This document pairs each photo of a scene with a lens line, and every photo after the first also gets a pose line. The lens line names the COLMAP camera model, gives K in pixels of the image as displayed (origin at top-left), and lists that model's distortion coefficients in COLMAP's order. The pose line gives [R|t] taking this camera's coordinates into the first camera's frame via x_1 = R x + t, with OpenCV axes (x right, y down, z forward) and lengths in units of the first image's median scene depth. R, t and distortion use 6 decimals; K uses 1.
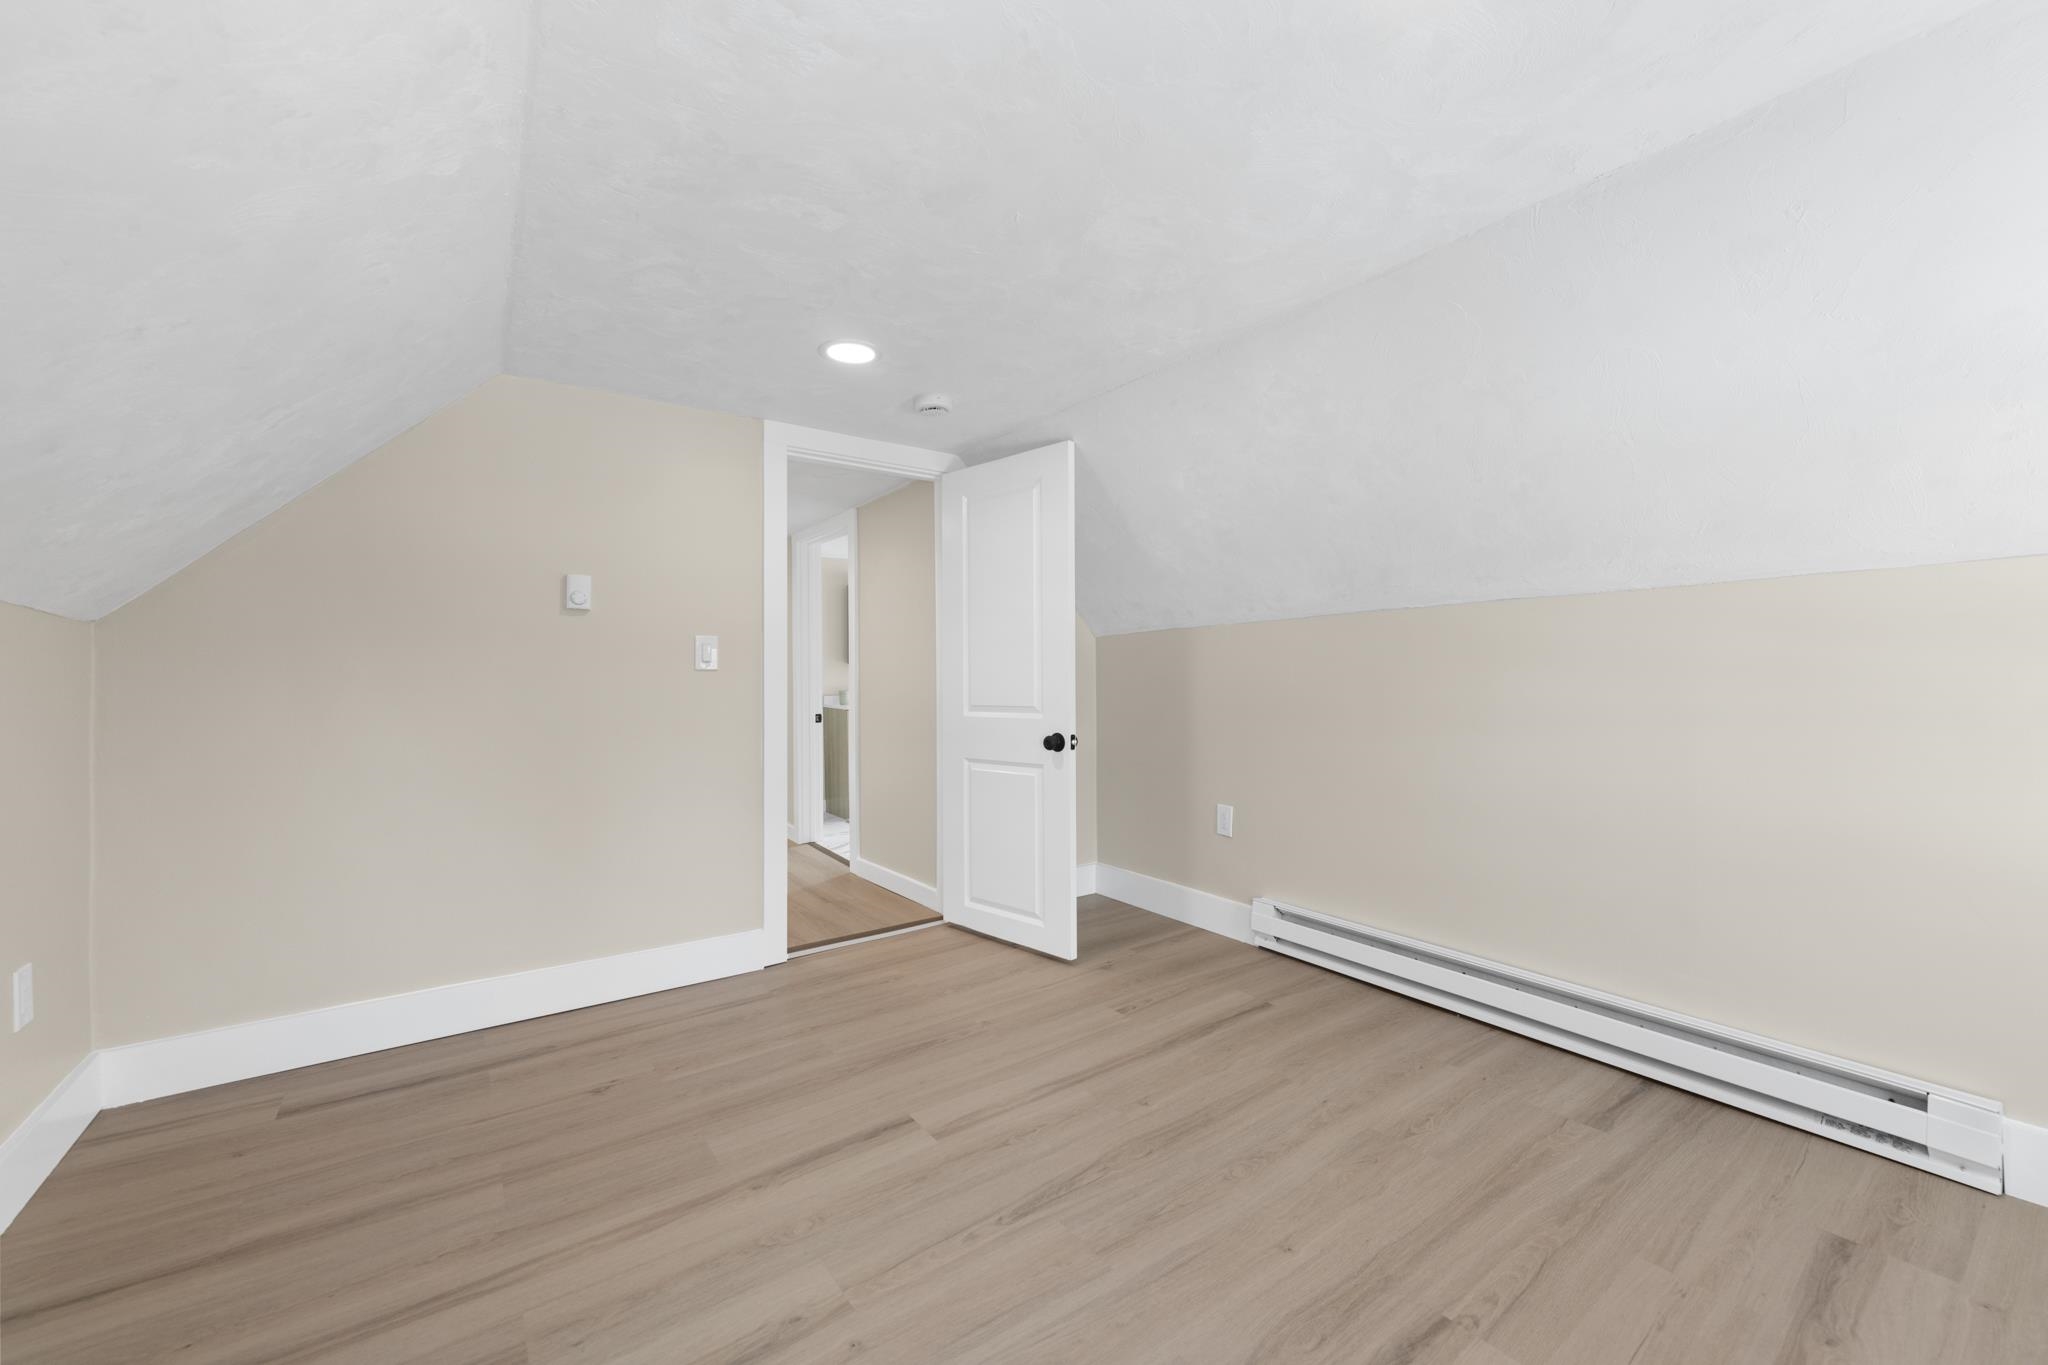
lens RADIAL K [[798.6, 0, 1011.5], [0, 798.6, 671.5], [0, 0, 1]] dist [0.008734, -0.002783]
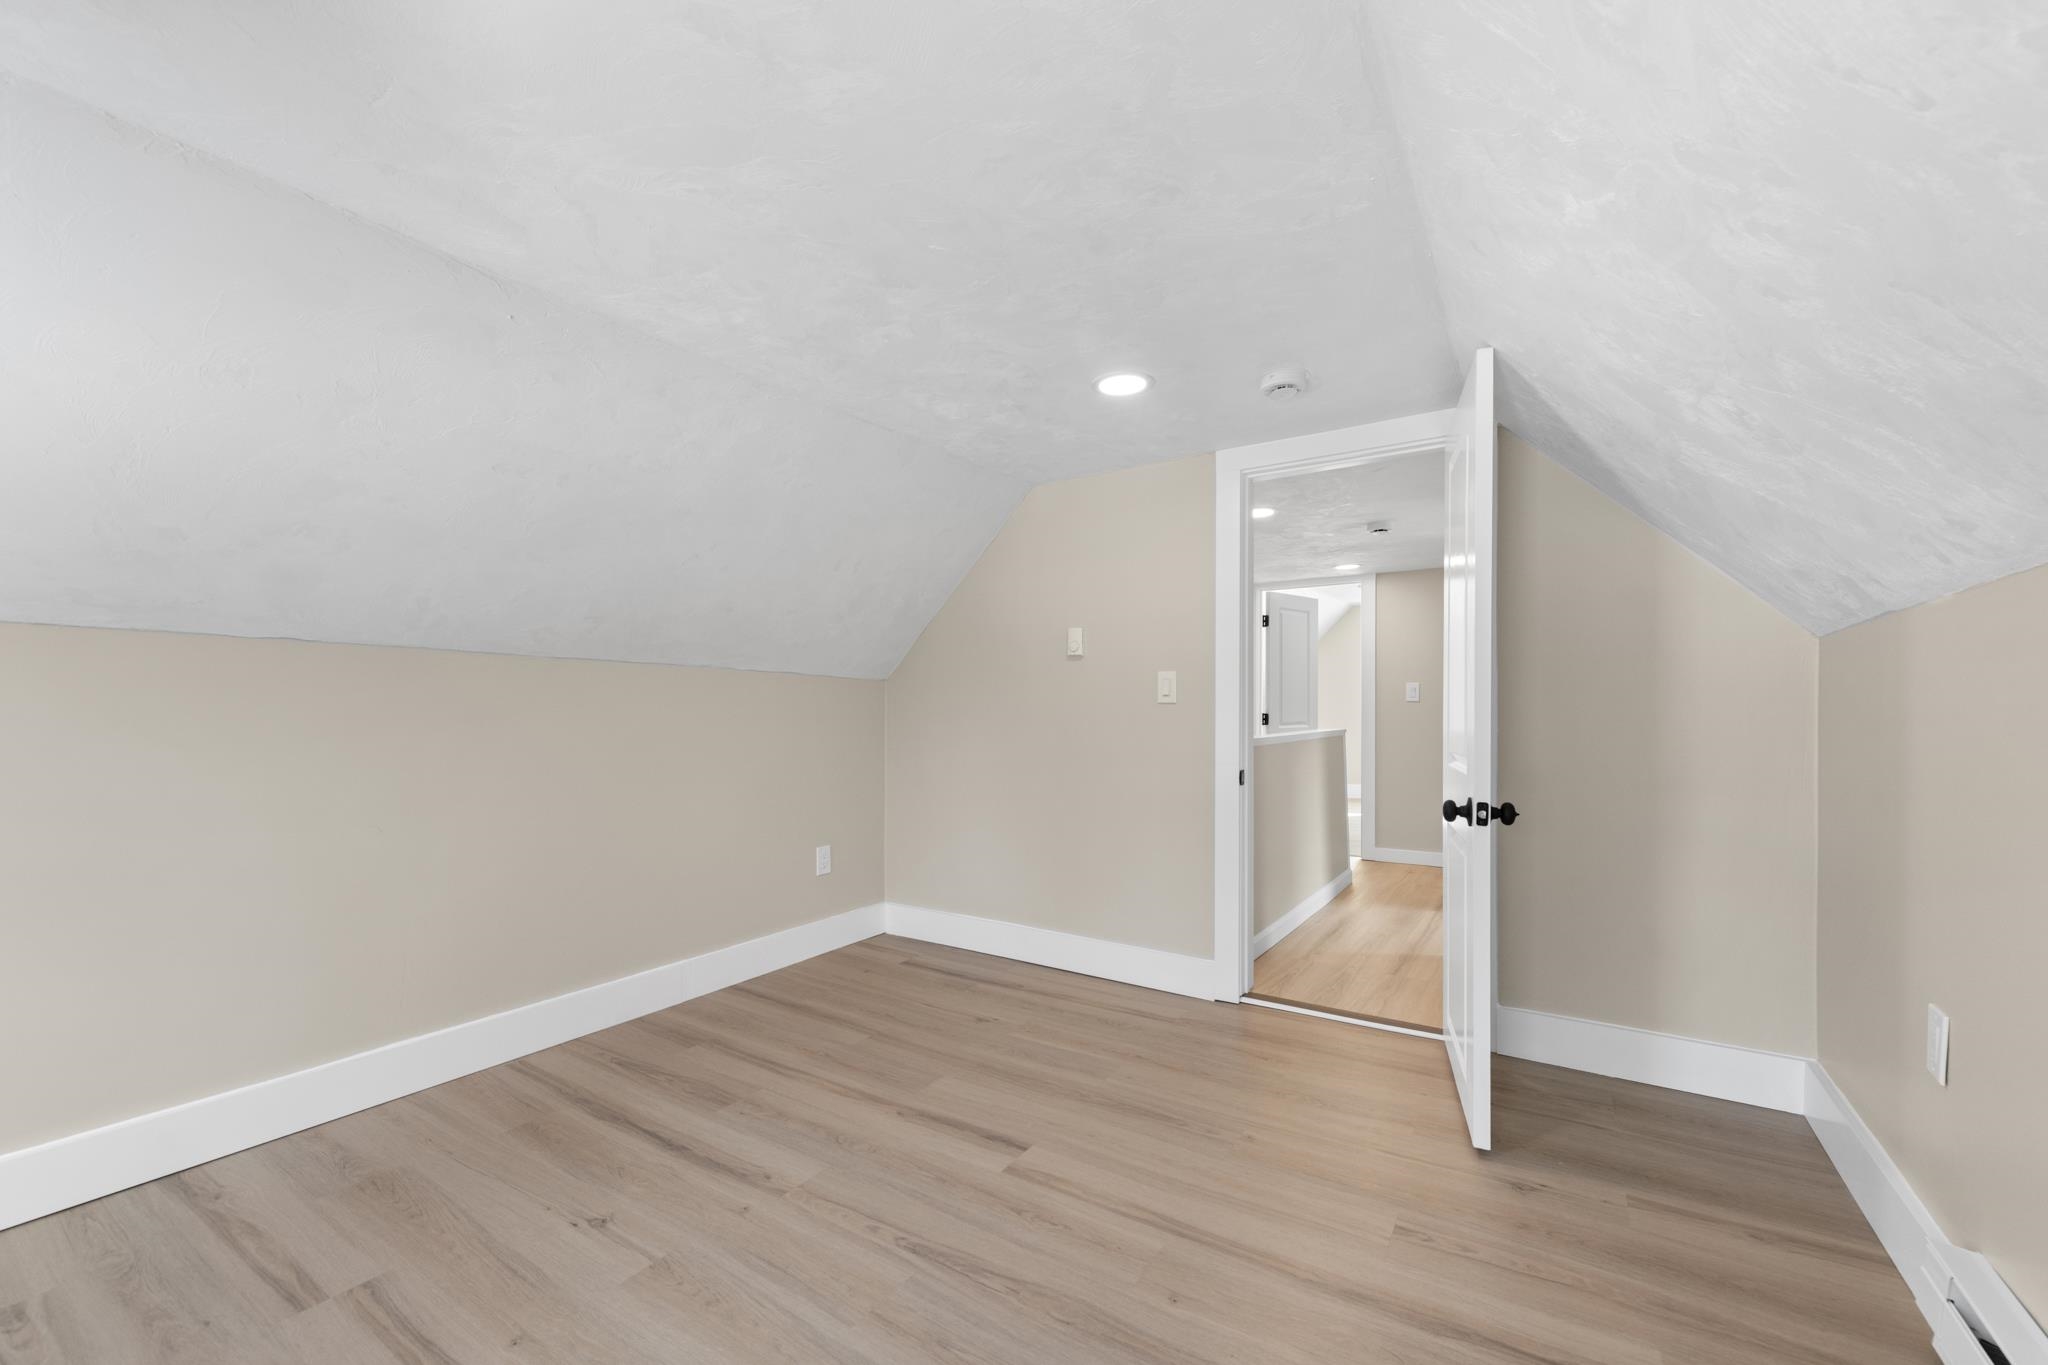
lens RADIAL K [[798.6, 0, 1012.3], [0, 798.6, 703.2], [0, 0, 1]] dist [0.008734, -0.002783]
pose [[0.373235, -0.001018, -0.927736, 0.728911], [0.005824, 0.999982, 0.001246, -0.005797], [0.927718, -0.005868, 0.373235, 0.546896]]
